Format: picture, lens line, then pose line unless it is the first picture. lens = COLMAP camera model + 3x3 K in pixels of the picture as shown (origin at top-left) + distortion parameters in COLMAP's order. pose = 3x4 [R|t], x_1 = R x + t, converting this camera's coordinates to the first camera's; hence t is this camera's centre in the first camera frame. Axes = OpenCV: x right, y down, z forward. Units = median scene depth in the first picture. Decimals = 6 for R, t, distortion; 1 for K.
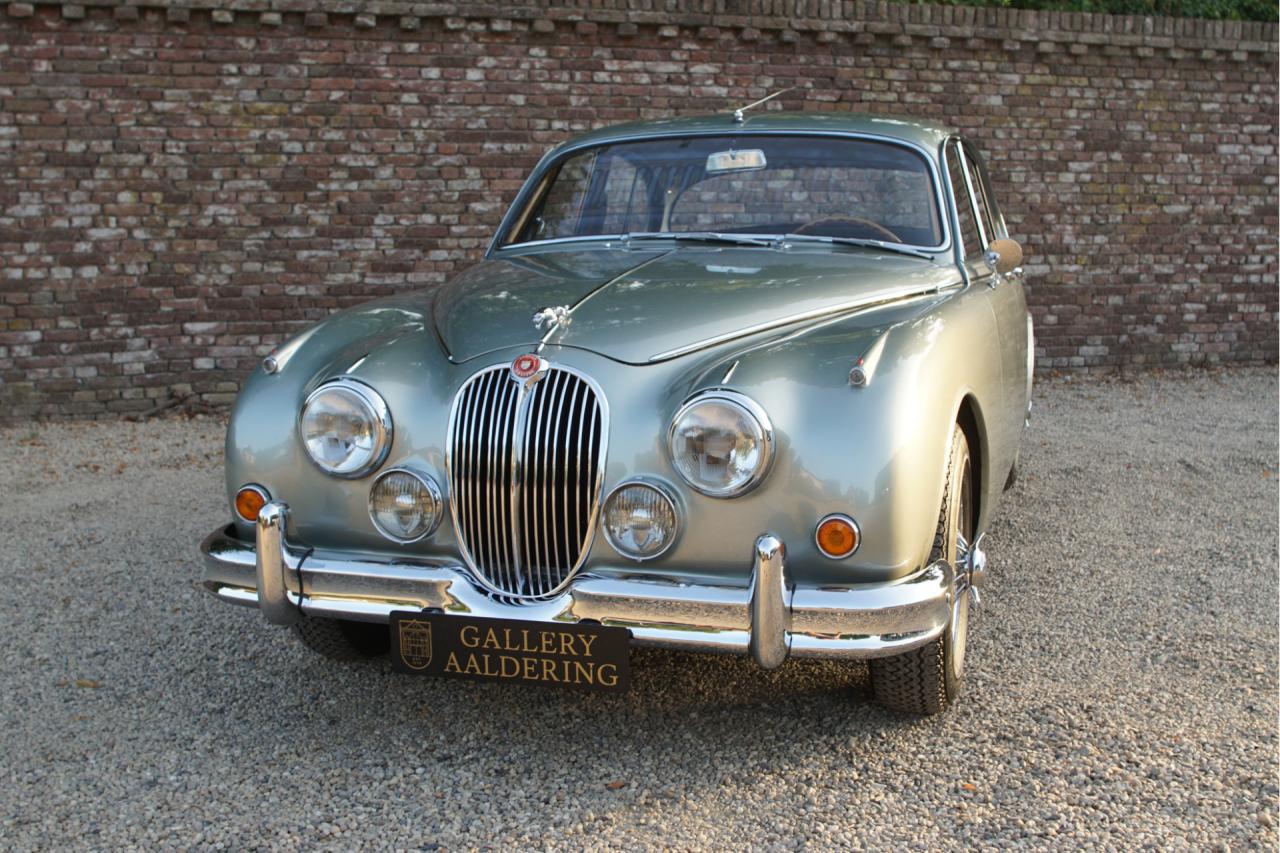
lens RADIAL K [[1476.3, 0, 641.8], [0, 1476.3, 423.4], [0, 0, 1]] dist [-0.051027, 0.000000]
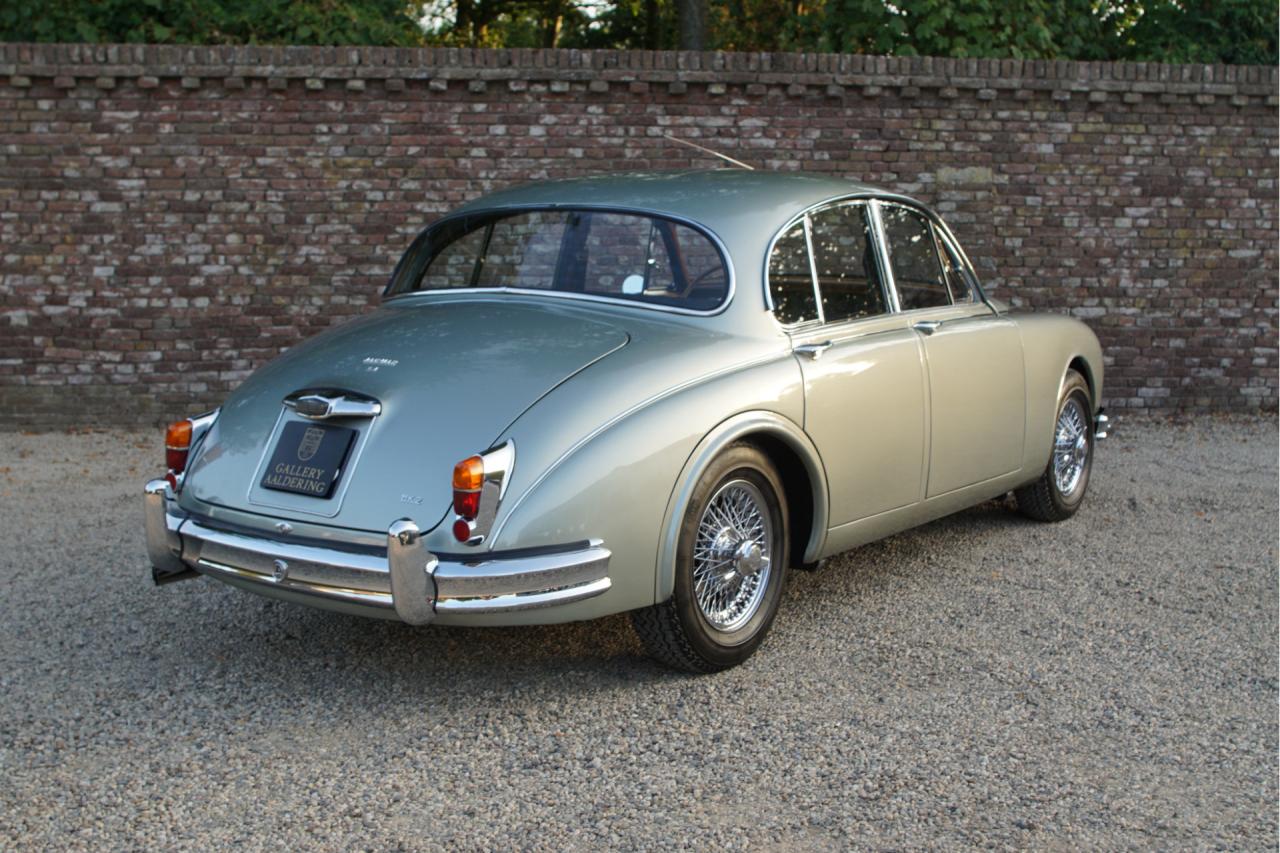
lens RADIAL K [[1476.3, 0, 635.9], [0, 1476.3, 421.1], [0, 0, 1]] dist [-0.051027, 0.000000]
pose [[0.978969, 0.029729, -0.201830, 0.195979], [-0.034174, 0.999243, -0.018576, 0.001724], [0.201126, 0.025082, 0.979244, -0.077473]]
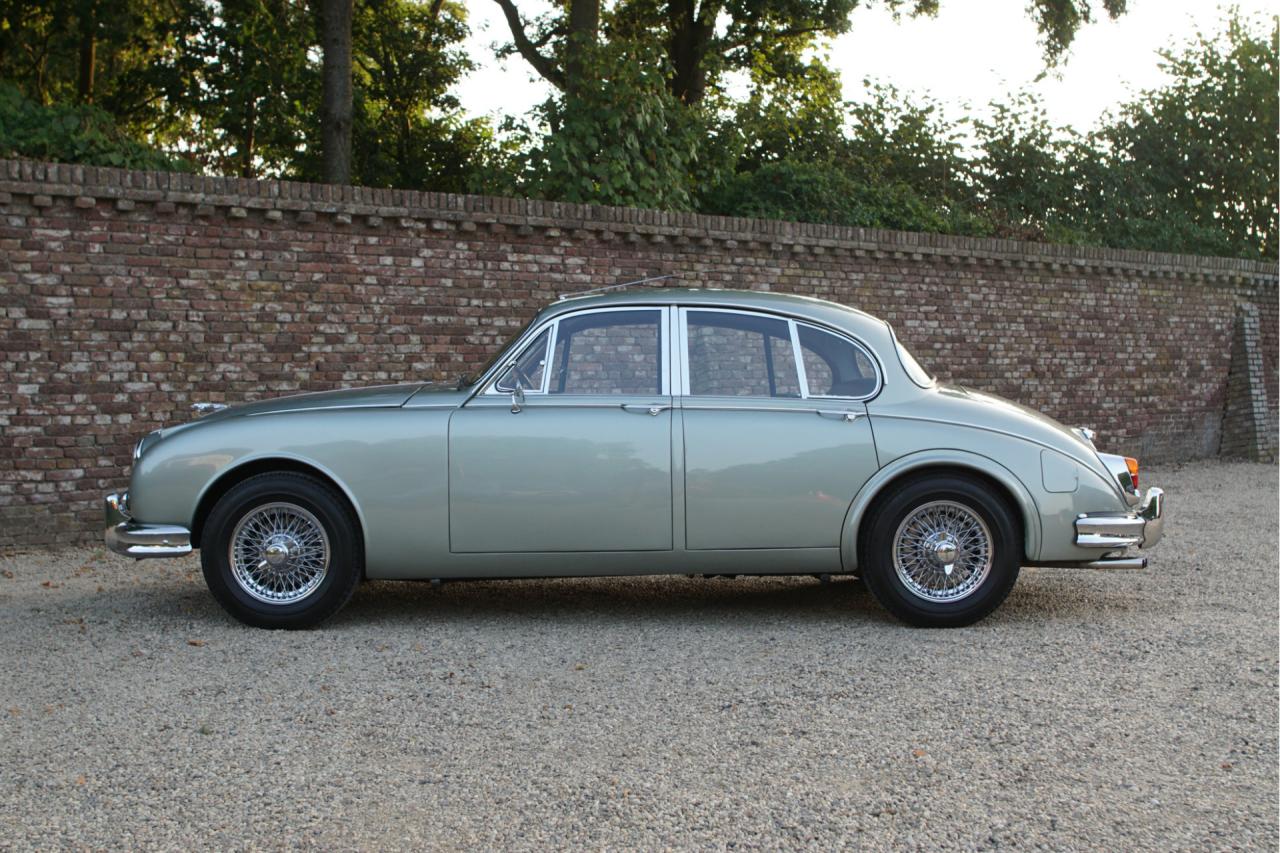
lens RADIAL K [[1476.3, 0, 633.5], [0, 1476.3, 426.4], [0, 0, 1]] dist [-0.051027, 0.000000]
pose [[0.943862, -0.015291, 0.329985, -0.366102], [0.052435, 0.993199, -0.103958, 0.046591], [-0.326151, 0.115425, 0.938244, -0.243300]]
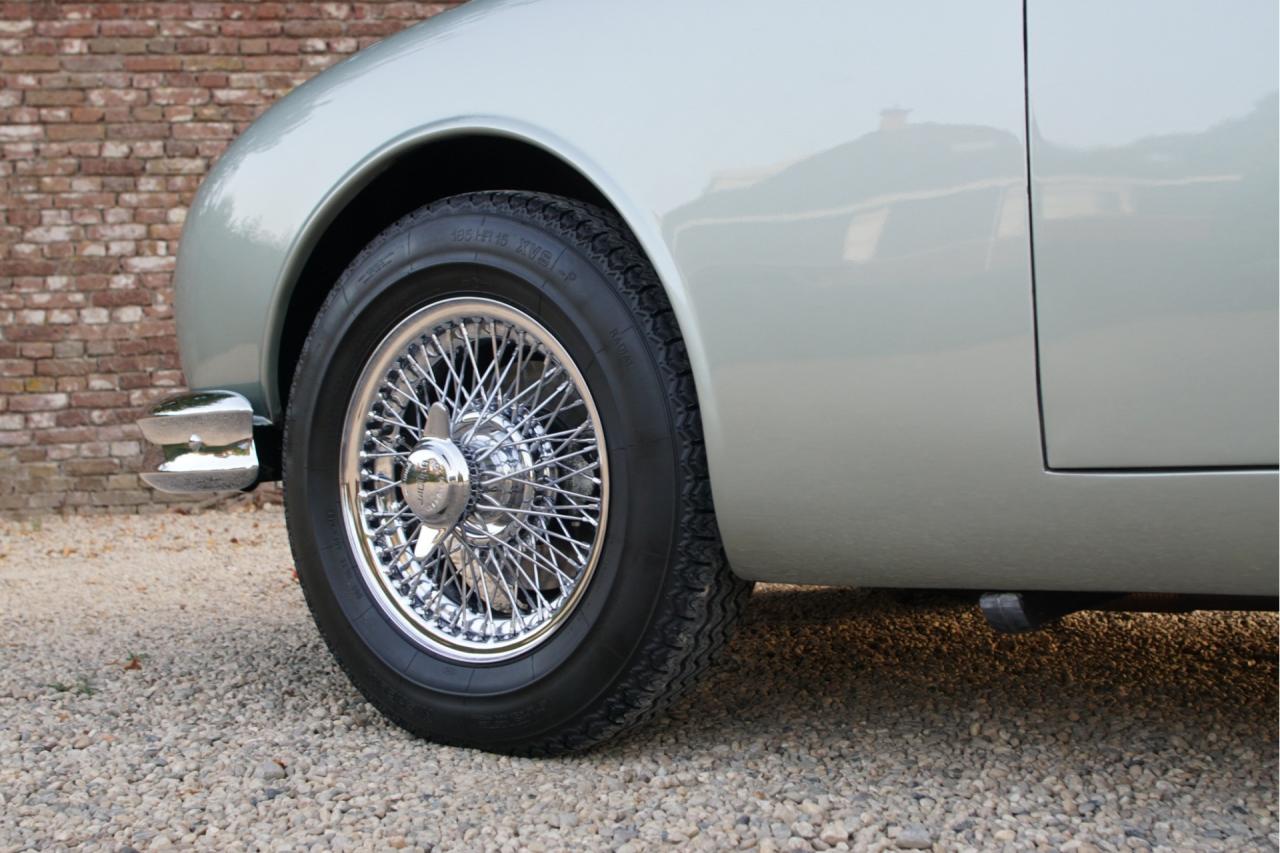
lens RADIAL K [[1476.3, 0, 637.4], [0, 1476.3, 420.7], [0, 0, 1]] dist [-0.051027, 0.000000]
pose [[0.984950, -0.028679, -0.170442, 0.005967], [0.005370, 0.990739, -0.135673, 0.052235], [0.172755, 0.132716, 0.975983, 0.304597]]
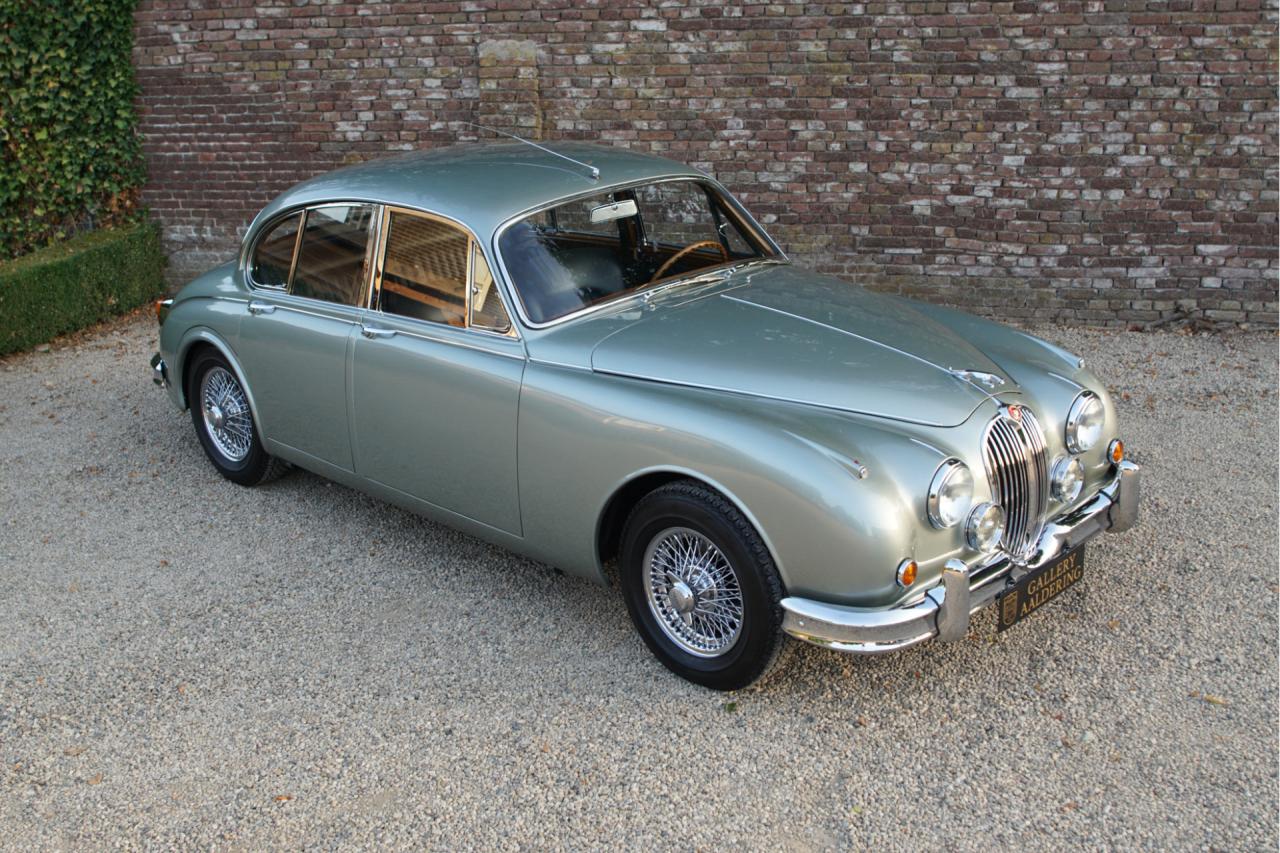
lens RADIAL K [[1476.3, 0, 634.5], [0, 1476.3, 422.4], [0, 0, 1]] dist [-0.051027, 0.000000]
pose [[0.840663, 0.141775, -0.522671, -0.079541], [-0.047977, 0.980827, 0.188883, -0.121318], [0.539429, -0.133711, 0.831347, -0.124708]]
